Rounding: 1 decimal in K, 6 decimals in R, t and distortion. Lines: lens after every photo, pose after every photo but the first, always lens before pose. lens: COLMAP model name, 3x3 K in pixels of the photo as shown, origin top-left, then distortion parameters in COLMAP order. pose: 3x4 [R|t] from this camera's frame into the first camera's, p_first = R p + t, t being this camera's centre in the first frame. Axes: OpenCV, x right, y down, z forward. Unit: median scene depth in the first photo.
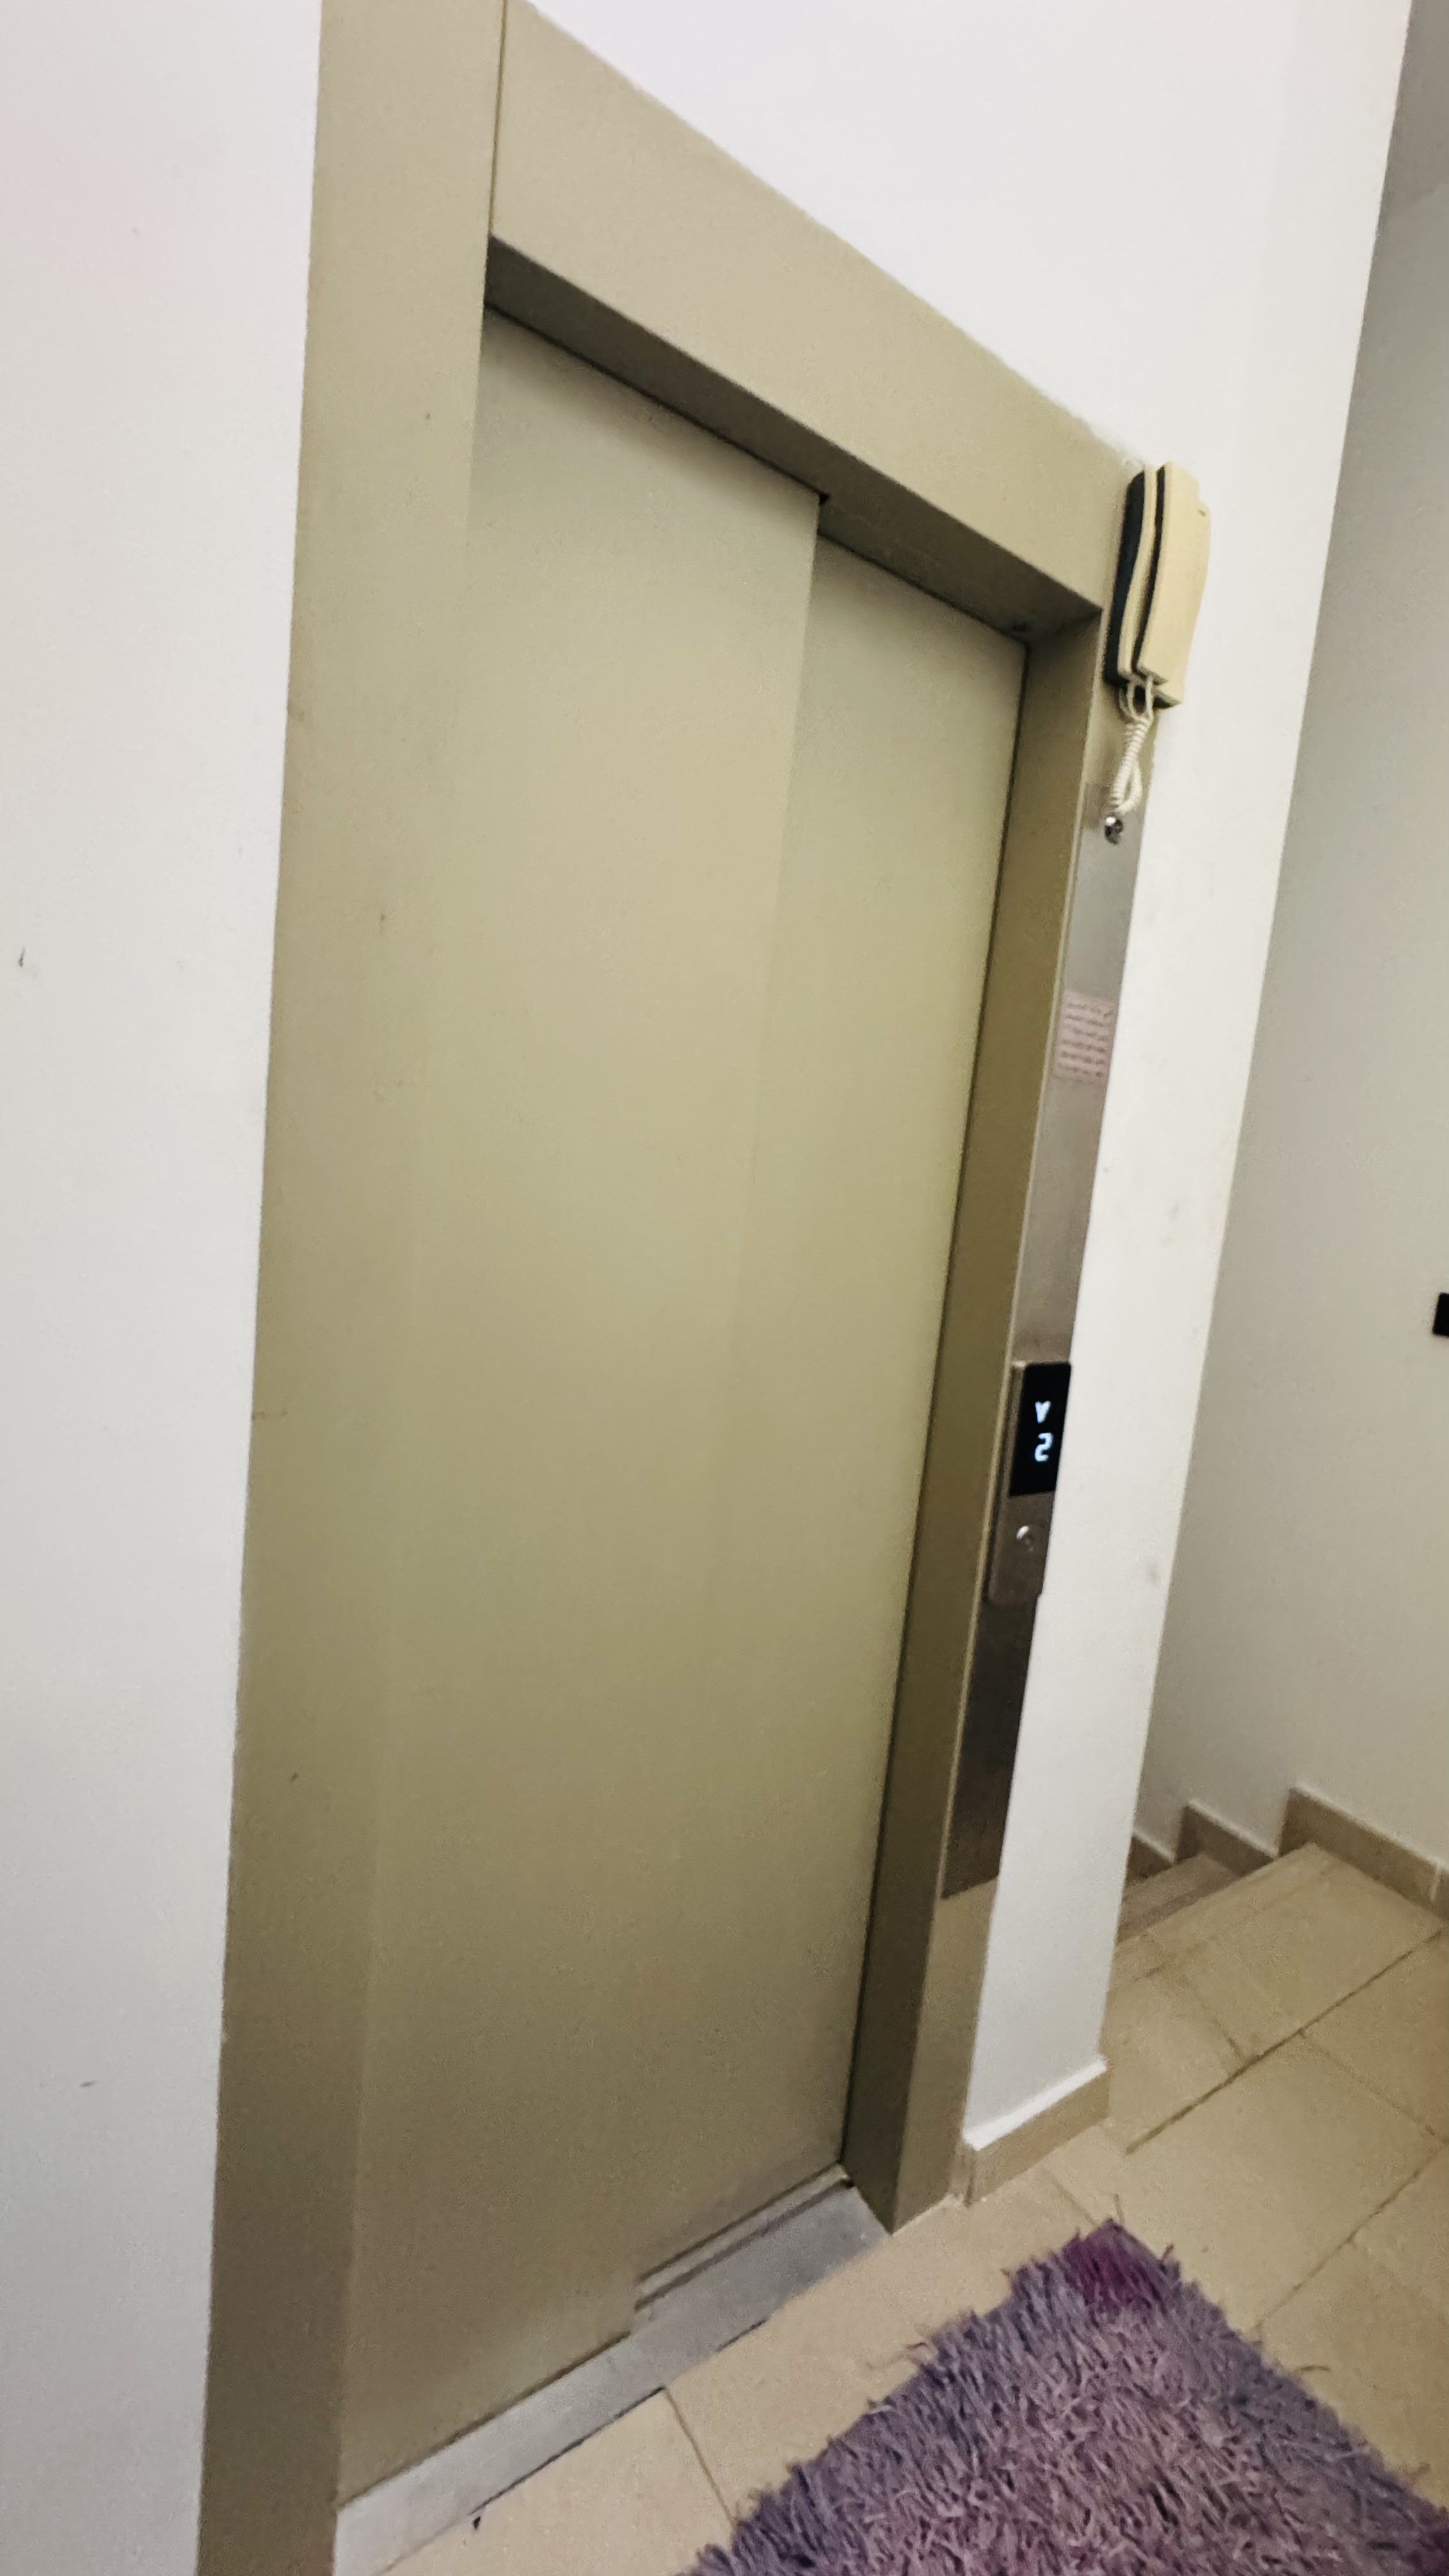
lens RADIAL K [[1032.2, 0, 728.9], [0, 1032.2, 1287.1], [0, 0, 1]] dist [-0.002111, -0.000488]
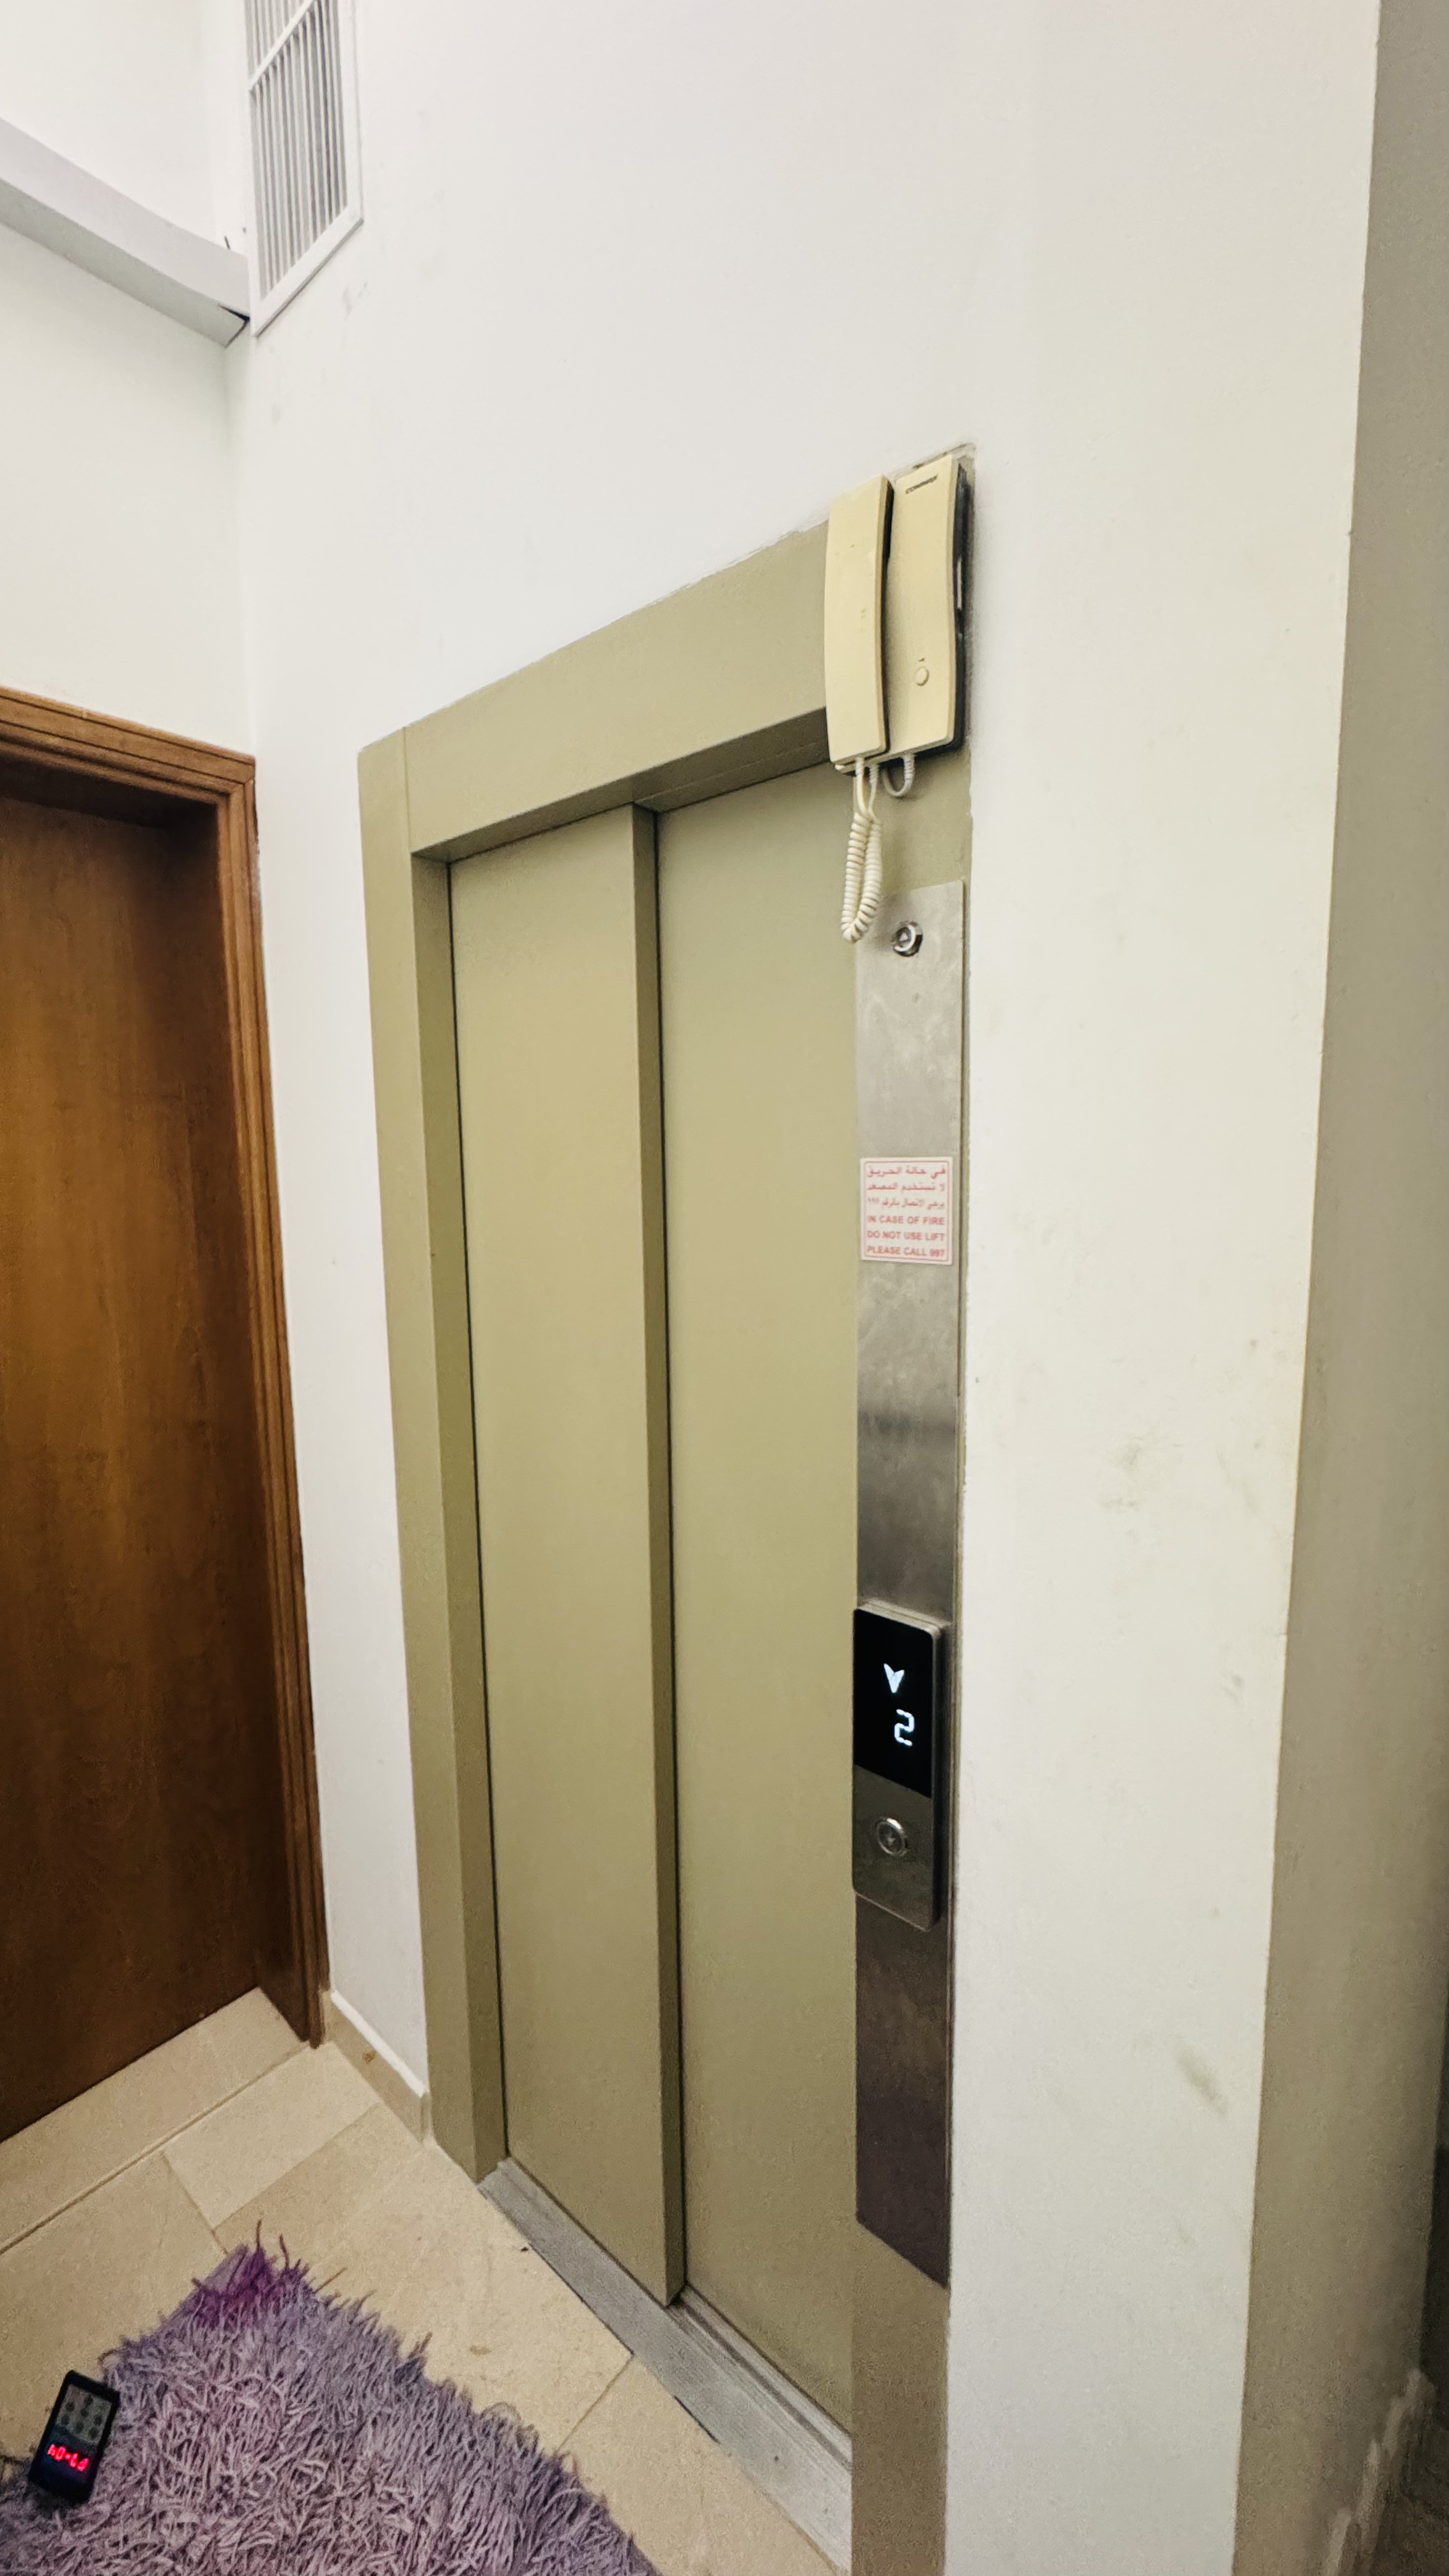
lens RADIAL K [[1032.4, 0, 724.5], [0, 1032.4, 1288.0], [0, 0, 1]] dist [-0.002799, 0.000448]
pose [[0.268156, 0.016992, -0.963226, 1.052676], [-0.067086, 0.997747, -0.001075, -0.172537], [0.961037, 0.064907, 0.268692, 0.666386]]
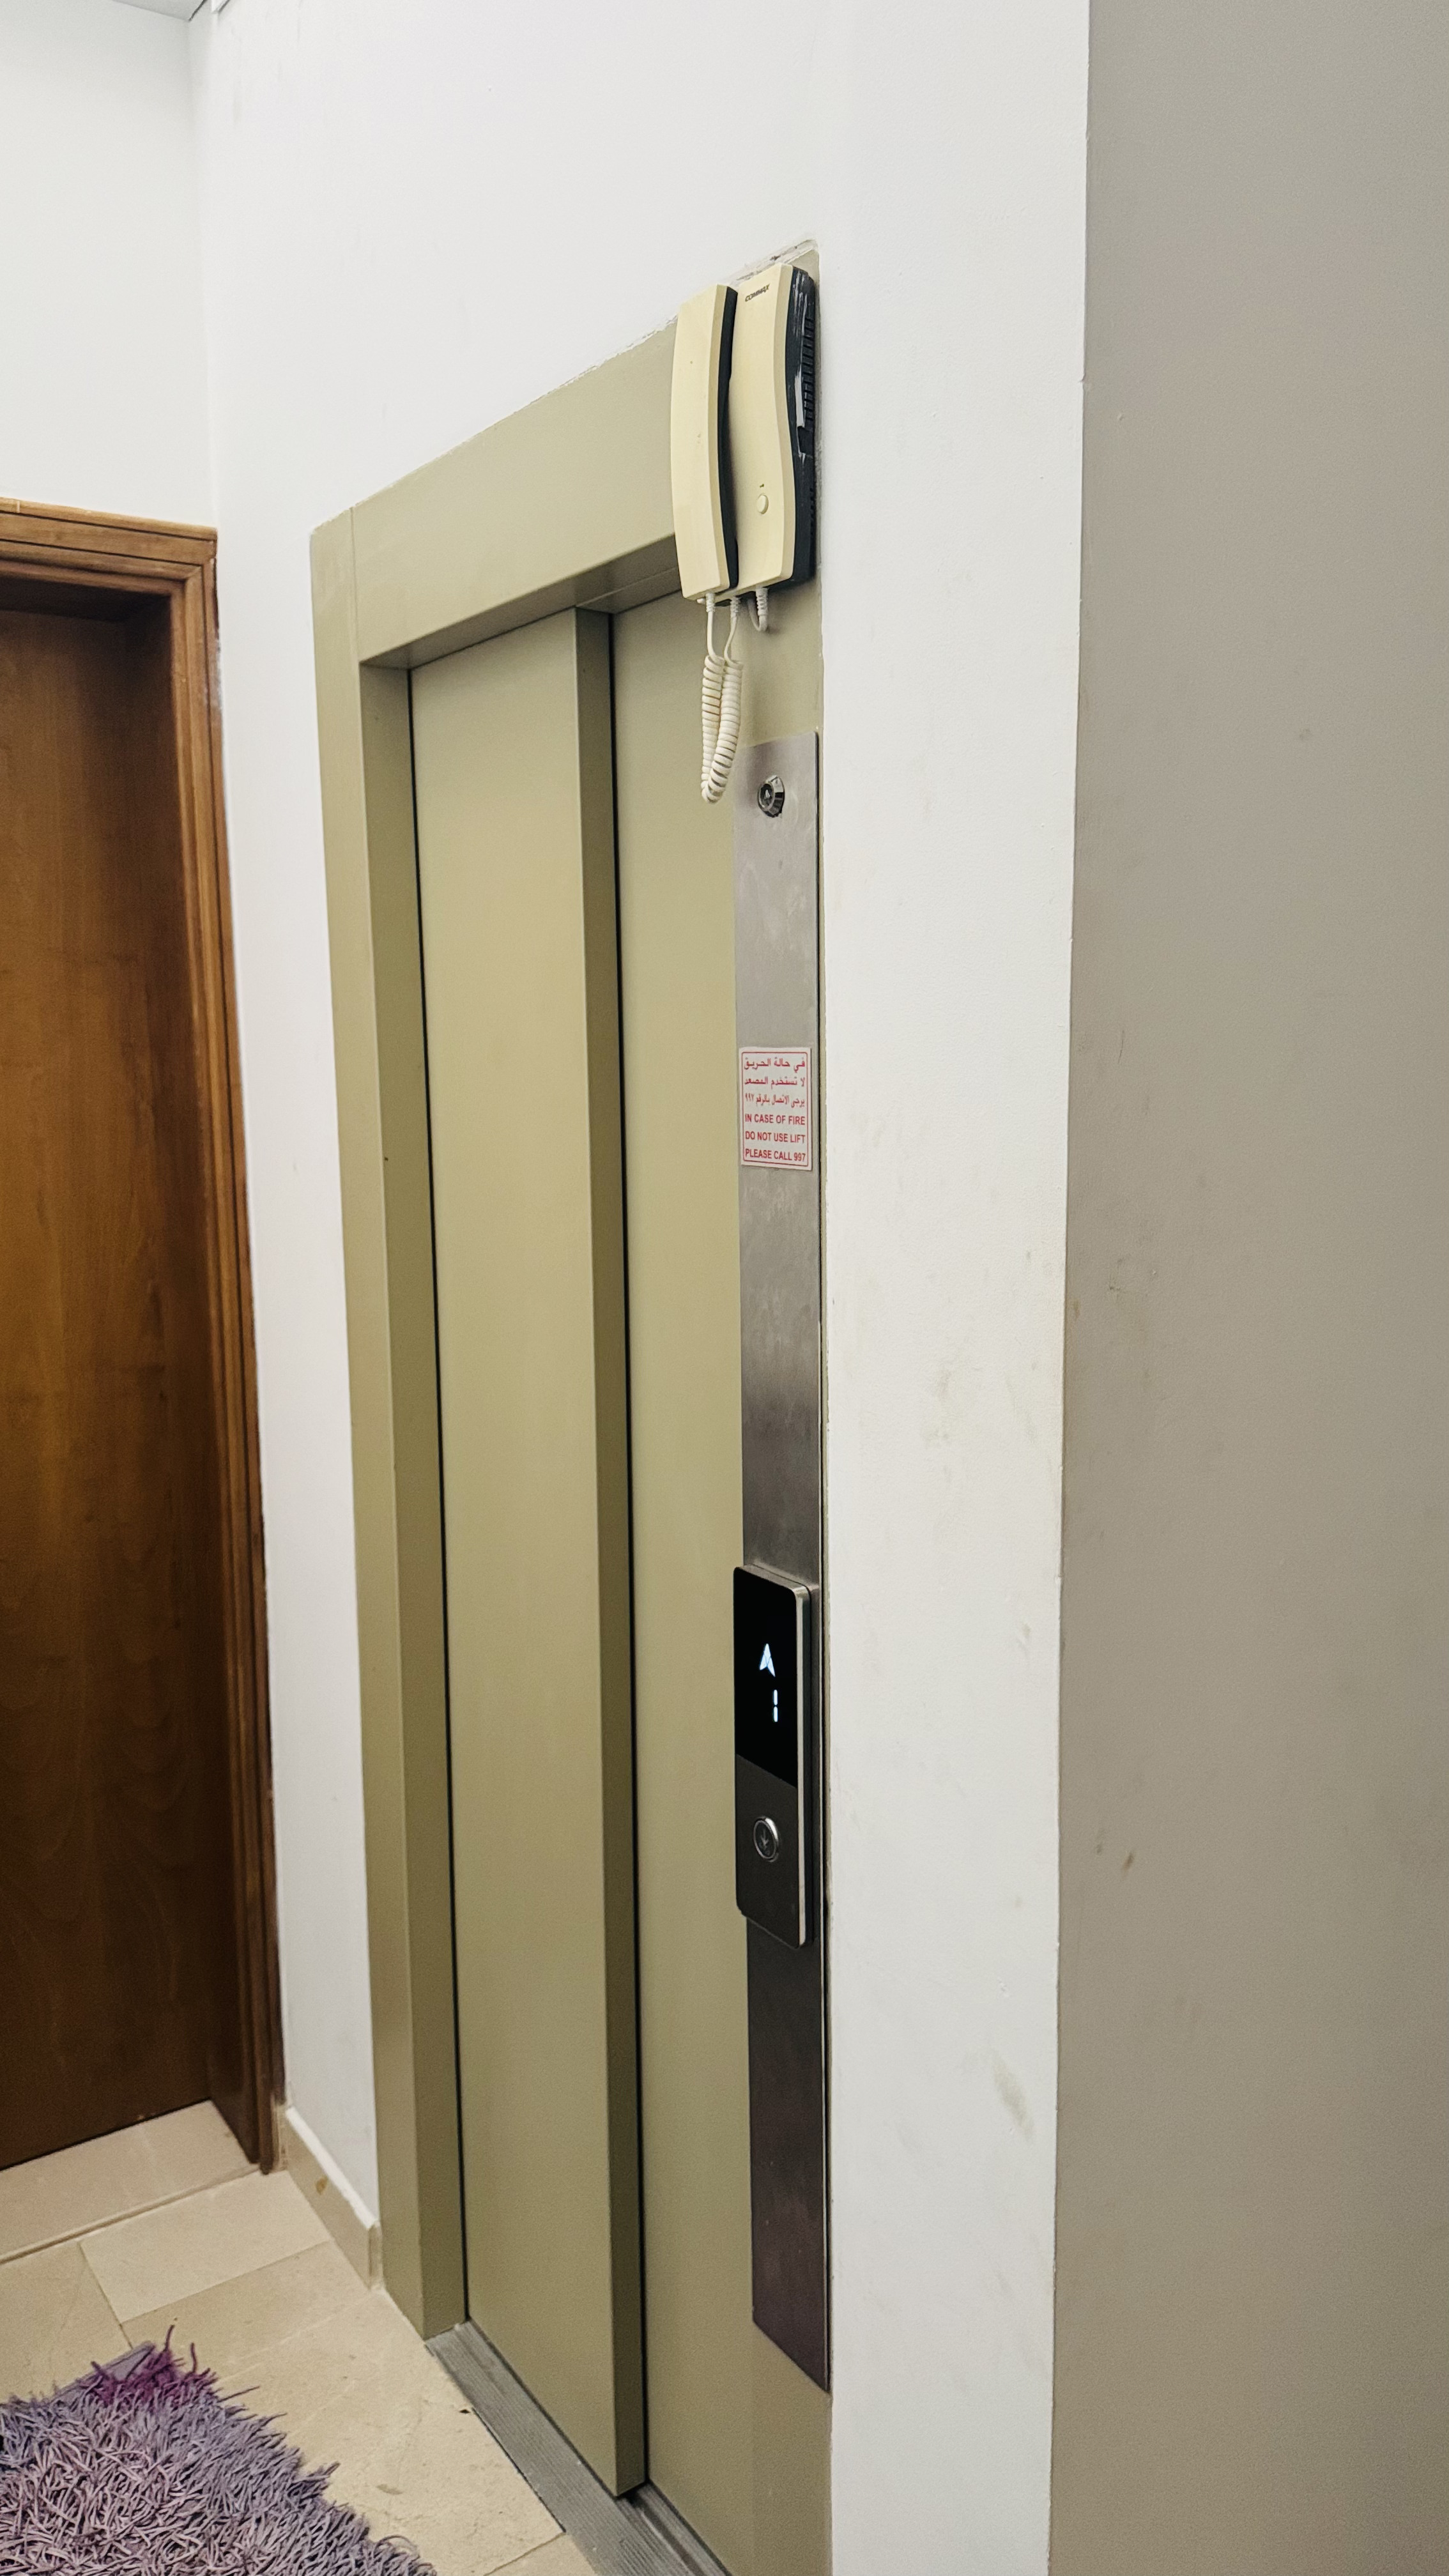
lens RADIAL K [[1833.2, 0, 714.9], [0, 1833.2, 1302.5], [0, 0, 1]] dist [0.049815, -0.059727]
pose [[0.013852, 0.048925, -0.998706, 1.544823], [-0.097318, 0.994126, 0.047350, -0.167023], [0.995157, 0.096536, 0.018532, 0.951015]]
